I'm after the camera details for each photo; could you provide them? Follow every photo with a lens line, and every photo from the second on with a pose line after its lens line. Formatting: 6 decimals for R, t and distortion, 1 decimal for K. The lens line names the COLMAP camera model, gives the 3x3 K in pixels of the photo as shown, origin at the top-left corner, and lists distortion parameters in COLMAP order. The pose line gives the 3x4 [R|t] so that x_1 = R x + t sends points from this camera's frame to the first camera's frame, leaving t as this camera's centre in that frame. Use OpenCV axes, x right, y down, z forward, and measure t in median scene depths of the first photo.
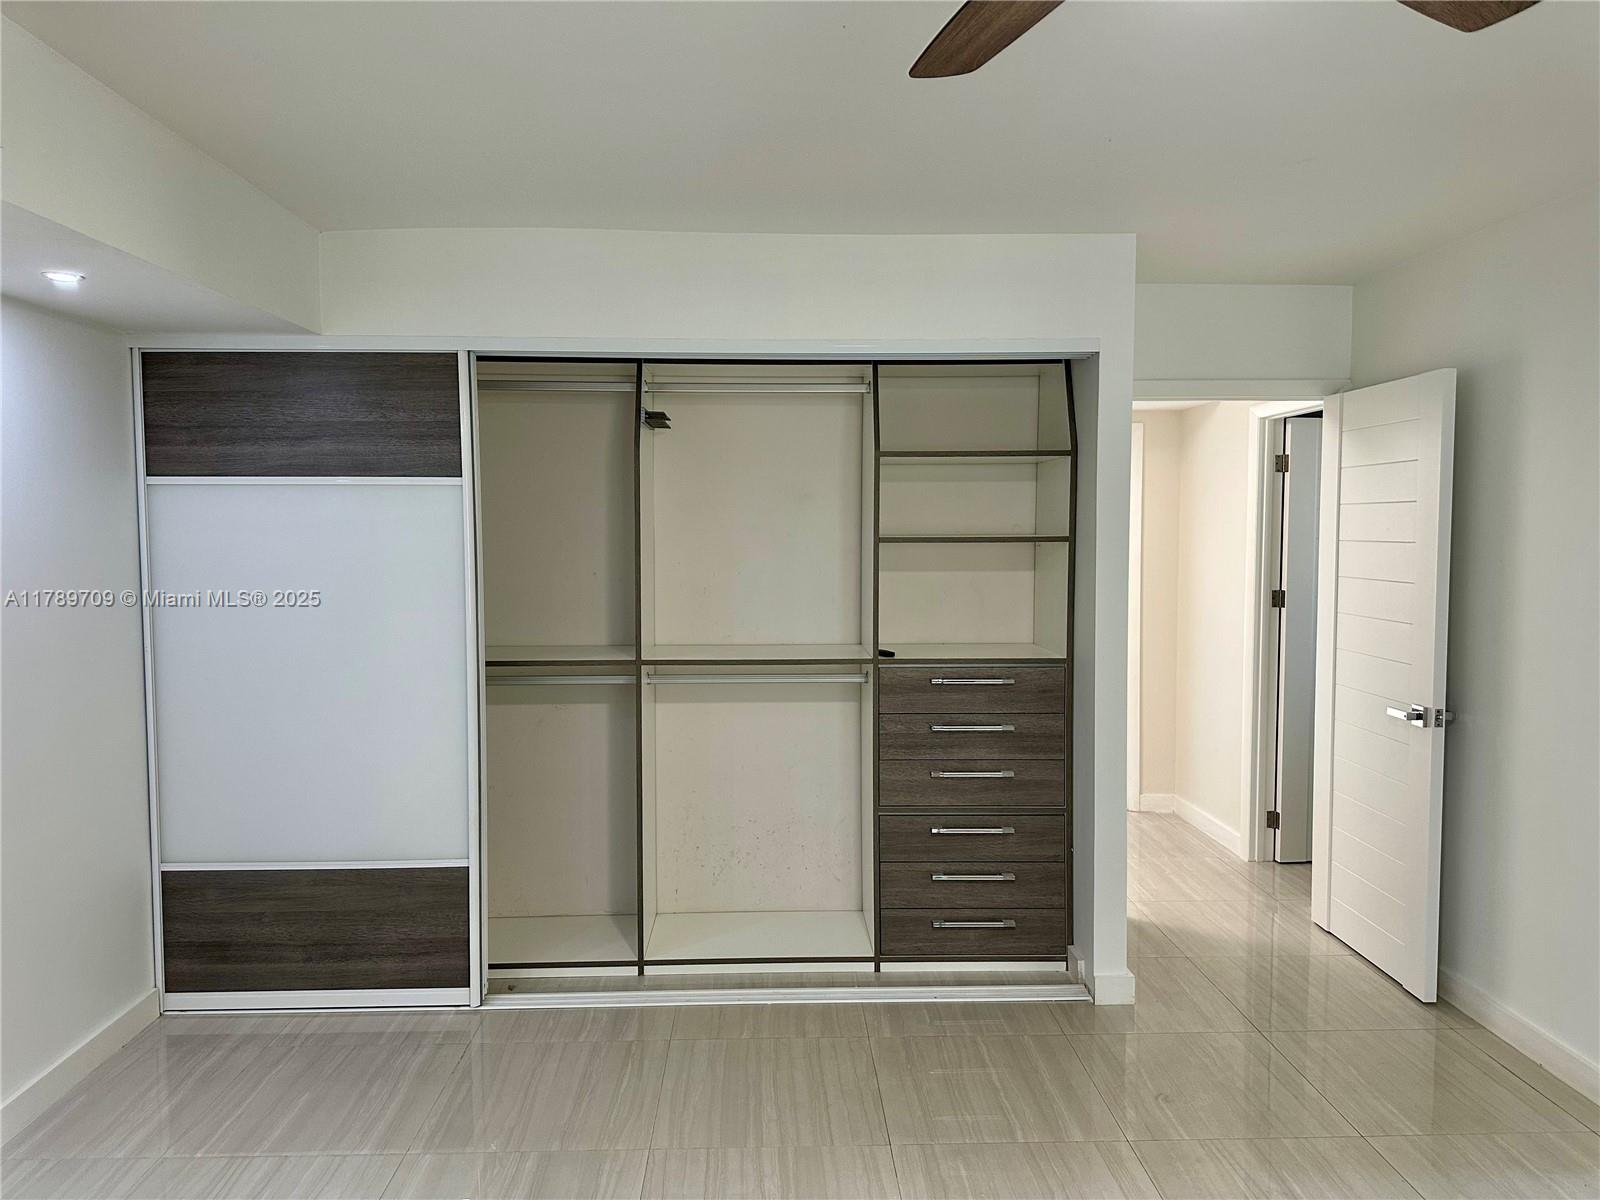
lens RADIAL K [[1159.0, 0, 800.0], [0, 1159.0, 600.0], [0, 0, 1]] dist [-0.006158, -0.004384]
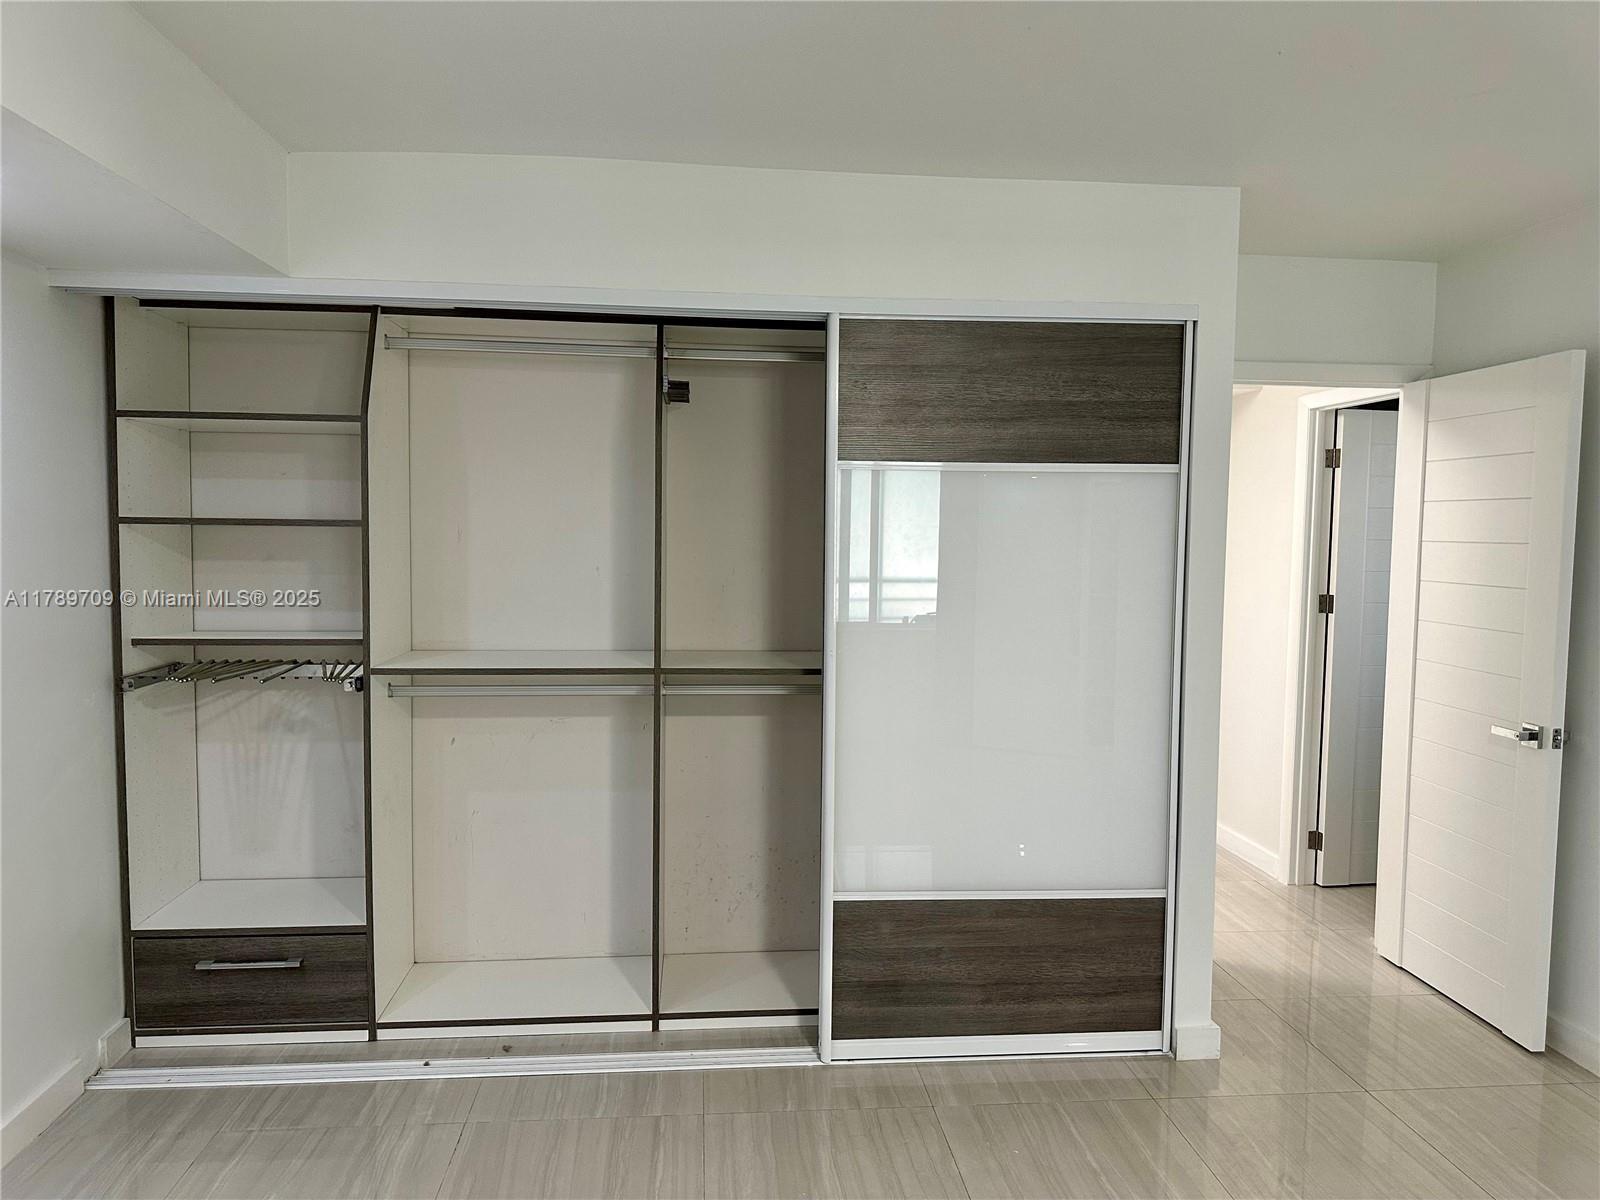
lens RADIAL K [[1159.0, 0, 800.0], [0, 1159.0, 600.0], [0, 0, 1]] dist [-0.006158, -0.004384]
pose [[0.997936, 0.009654, 0.063483, -0.089505], [-0.009763, 0.999951, 0.001408, -0.001499], [-0.063466, -0.002025, 0.997982, 0.129492]]
